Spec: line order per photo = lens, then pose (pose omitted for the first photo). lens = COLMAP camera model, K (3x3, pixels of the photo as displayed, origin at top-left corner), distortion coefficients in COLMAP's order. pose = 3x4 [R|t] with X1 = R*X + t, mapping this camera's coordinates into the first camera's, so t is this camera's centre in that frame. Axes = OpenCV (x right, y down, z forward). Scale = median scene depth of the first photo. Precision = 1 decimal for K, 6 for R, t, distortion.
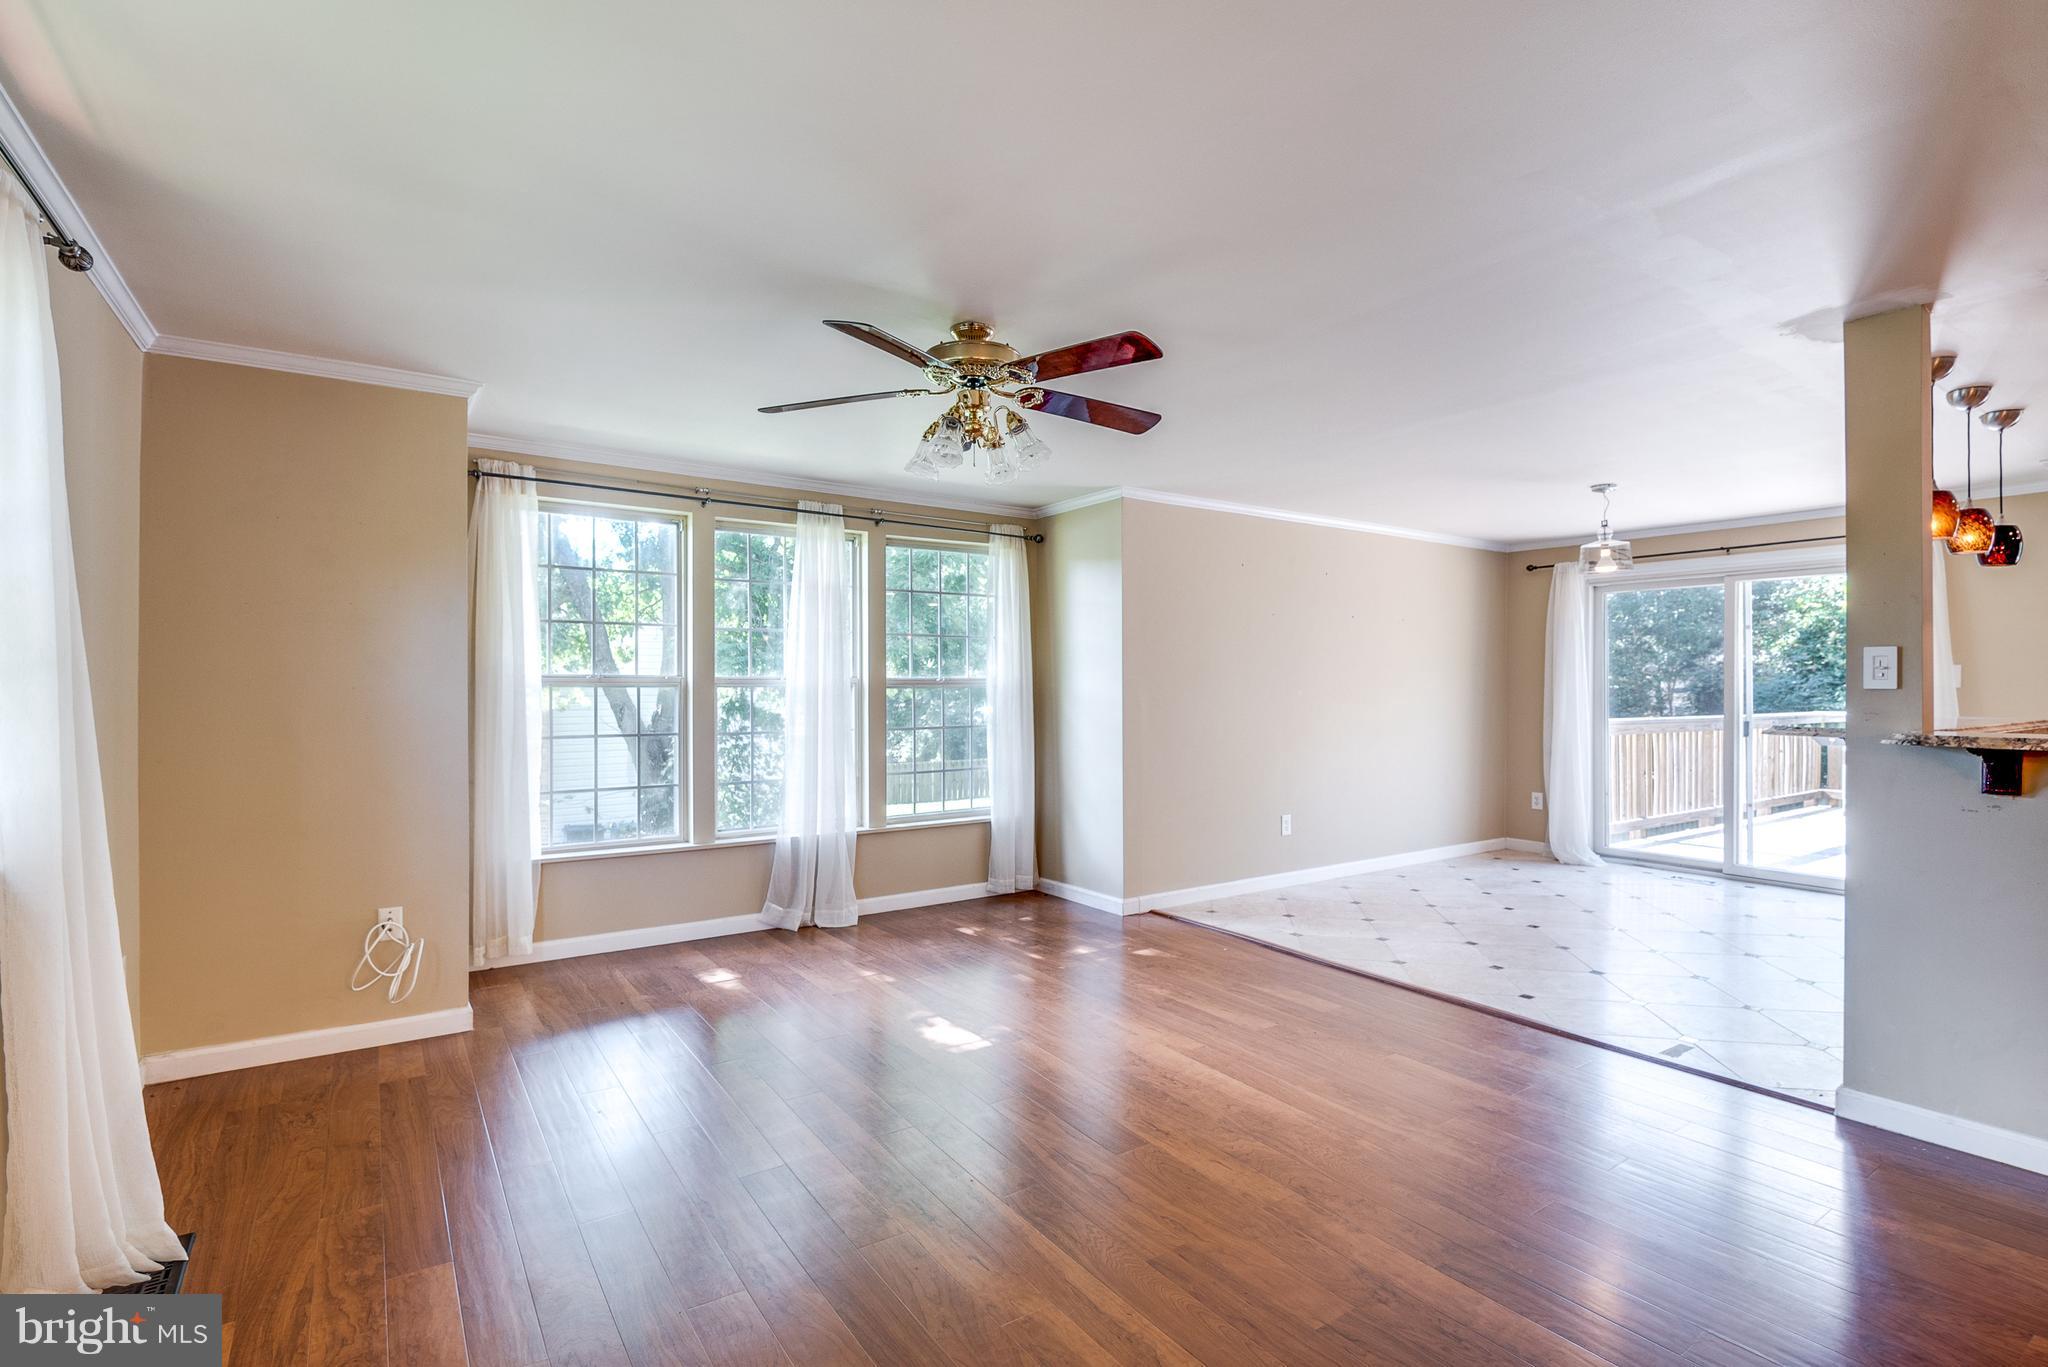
lens RADIAL K [[964.1, 0, 1060.1], [0, 964.1, 684.8], [0, 0, 1]] dist [0.000670, -0.014510]
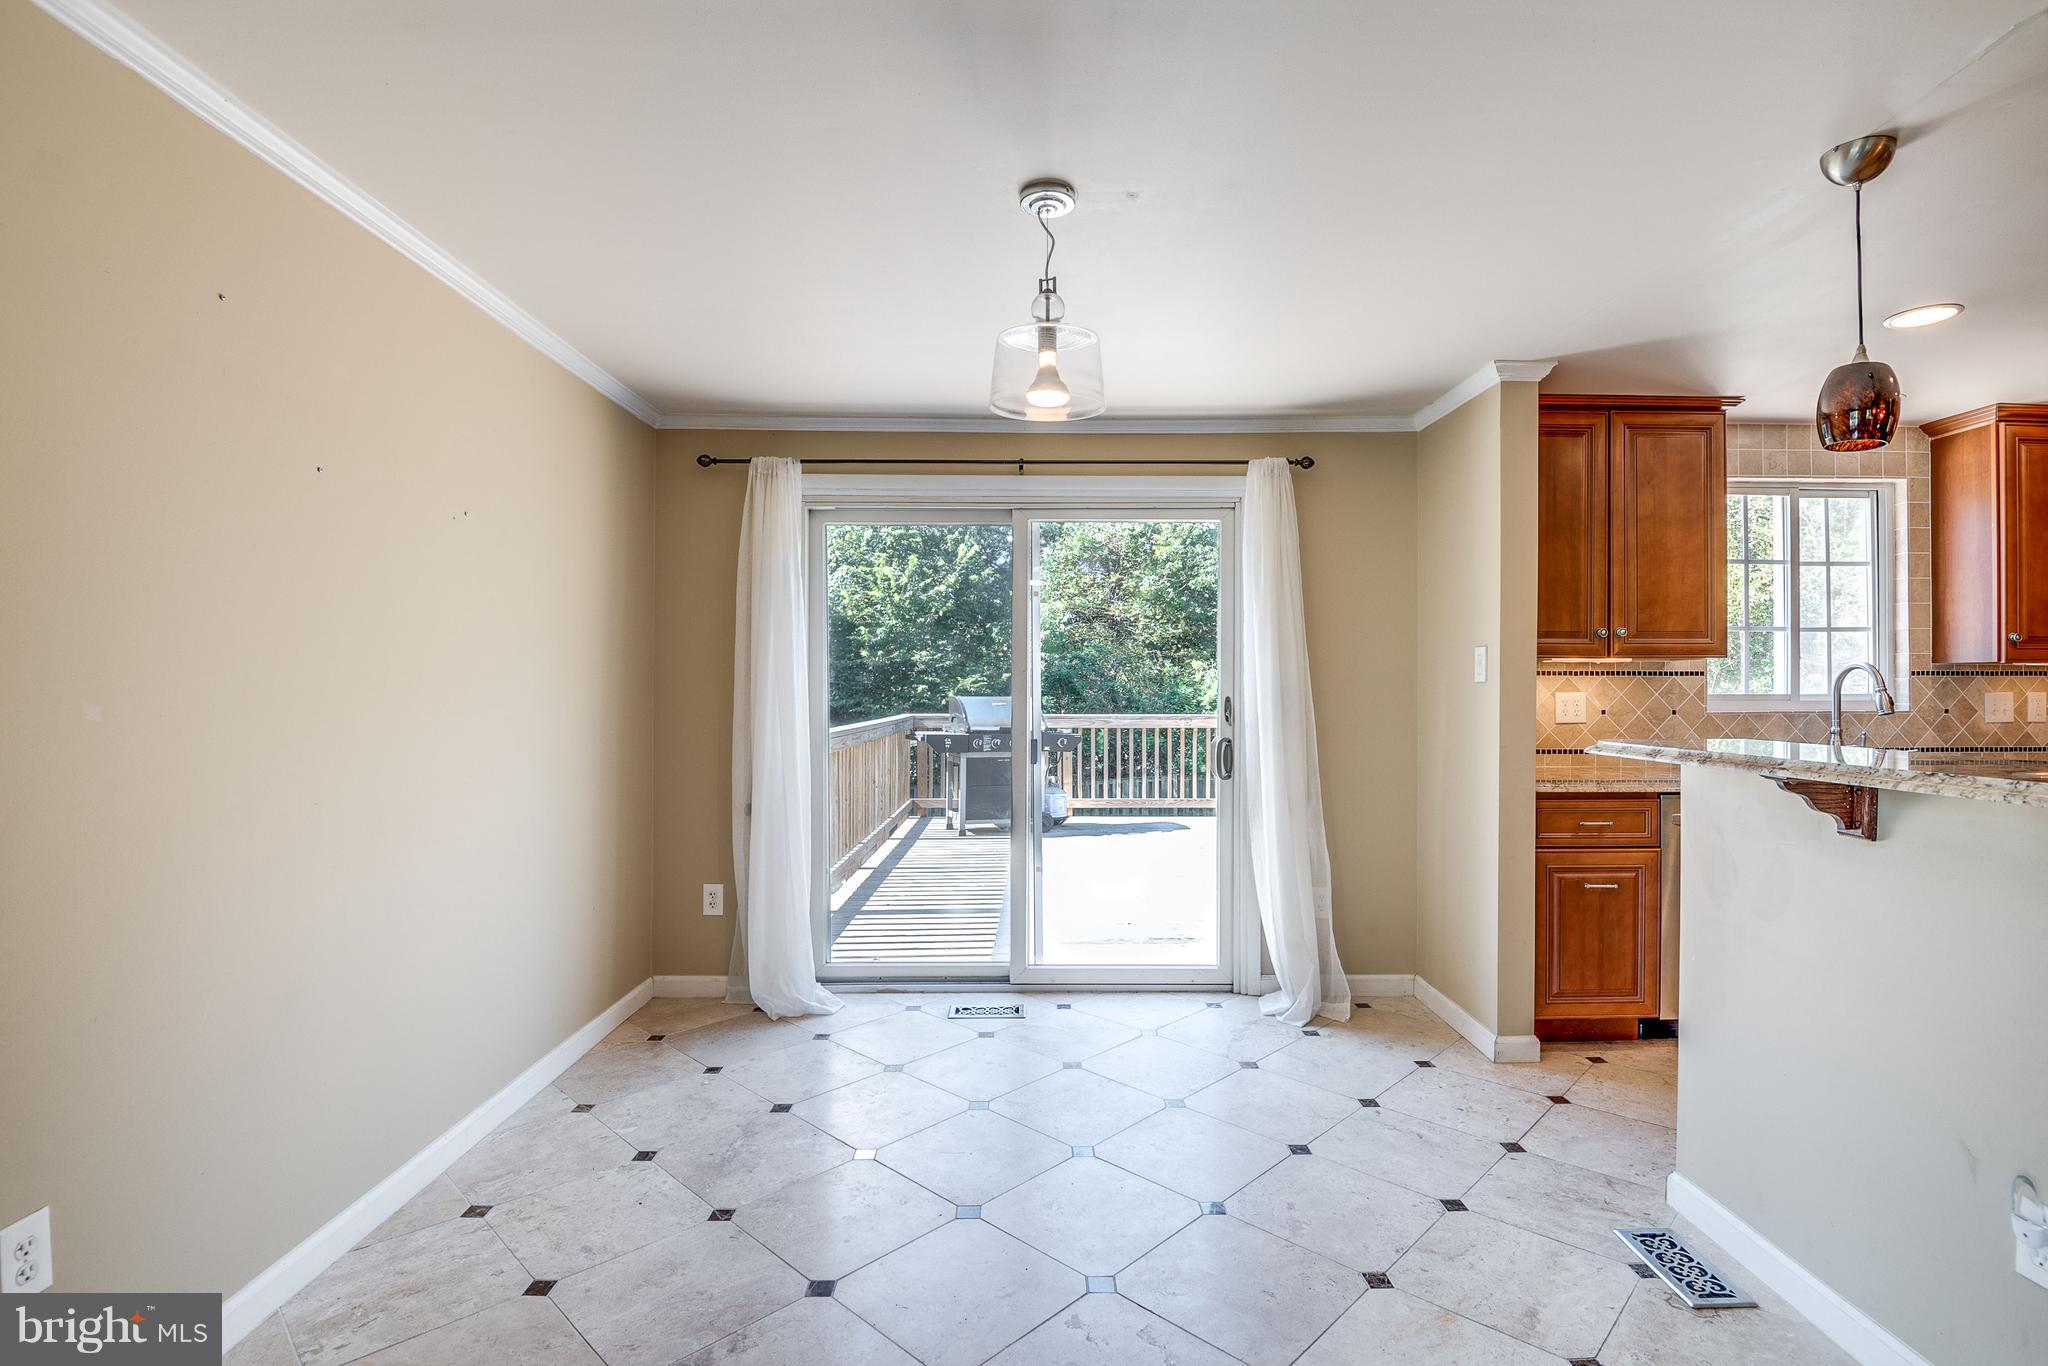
lens RADIAL K [[964.1, 0, 1041.6], [0, 964.1, 681.7], [0, 0, 1]] dist [0.000670, -0.014510]
pose [[0.573056, 0.004098, 0.819506, 0.229989], [-0.001499, 0.999991, -0.003952, 0.002117], [-0.819515, 0.001036, 0.573057, 0.776652]]
